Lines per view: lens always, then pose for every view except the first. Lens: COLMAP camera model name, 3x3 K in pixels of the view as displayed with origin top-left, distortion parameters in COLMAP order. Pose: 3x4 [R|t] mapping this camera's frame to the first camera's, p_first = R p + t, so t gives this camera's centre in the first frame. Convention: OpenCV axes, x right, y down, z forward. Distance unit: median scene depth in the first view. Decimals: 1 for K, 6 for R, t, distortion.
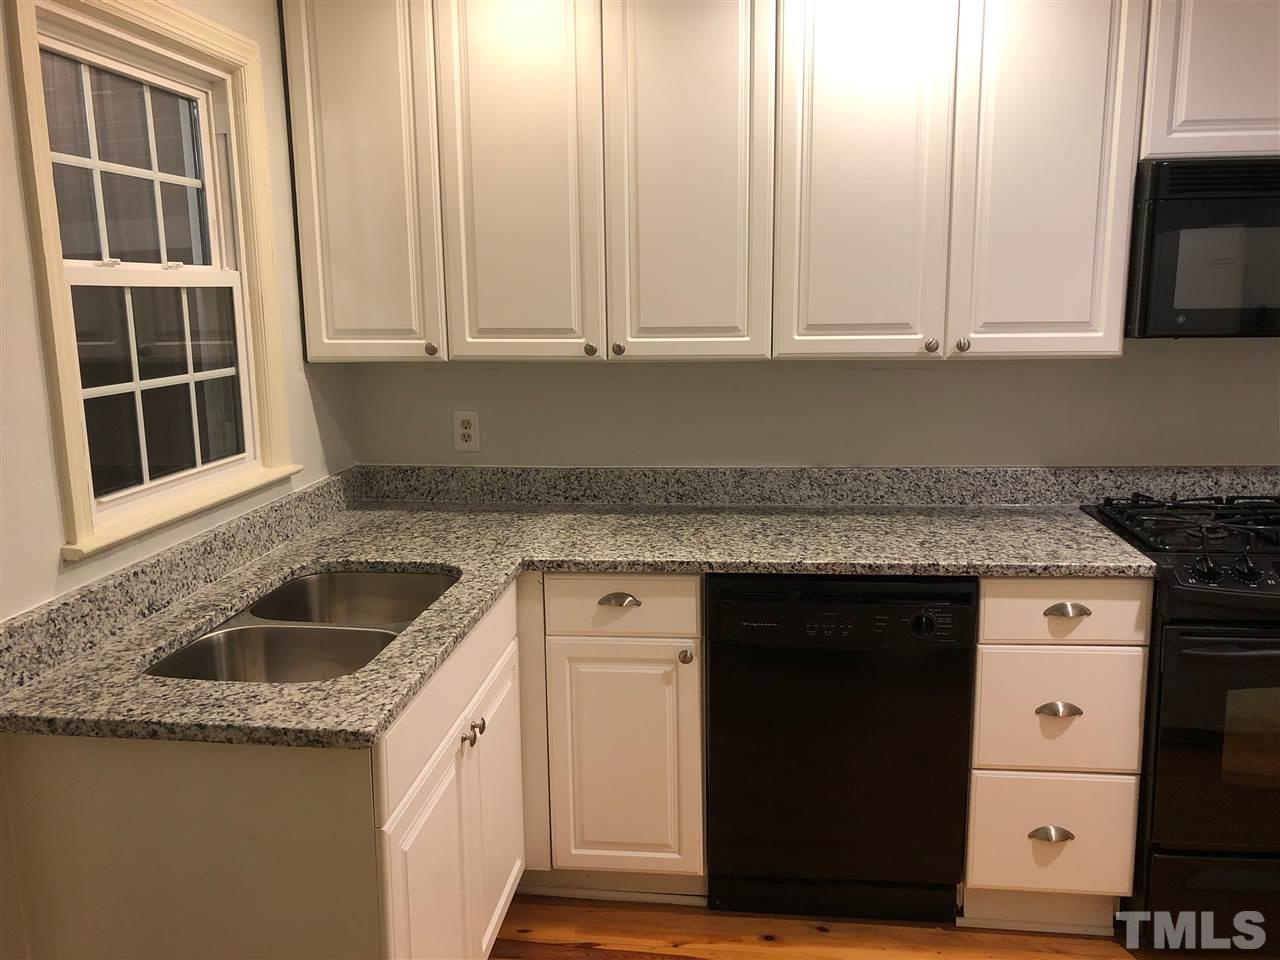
lens RADIAL K [[1054.3, 0, 640.0], [0, 1054.3, 480.0], [0, 0, 1]] dist [0.028912, -0.003779]
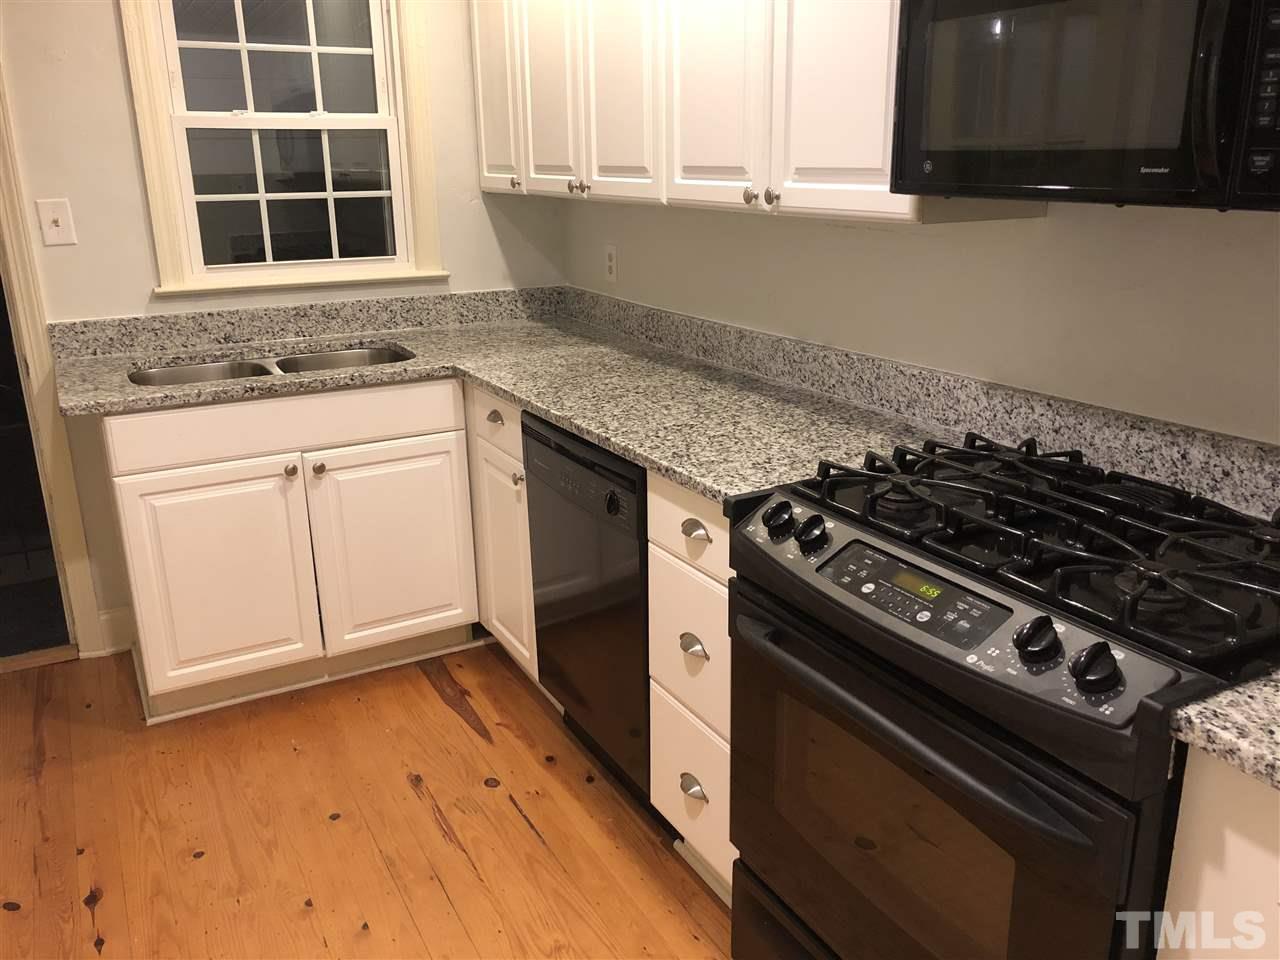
lens RADIAL K [[1060.5, 0, 640.0], [0, 1060.5, 480.0], [0, 0, 1]] dist [0.115516, -0.282403]
pose [[0.562029, 0.248493, -0.788908, 0.937468], [-0.141933, 0.968630, 0.203988, -0.070137], [0.814849, -0.002675, 0.579667, 0.446686]]
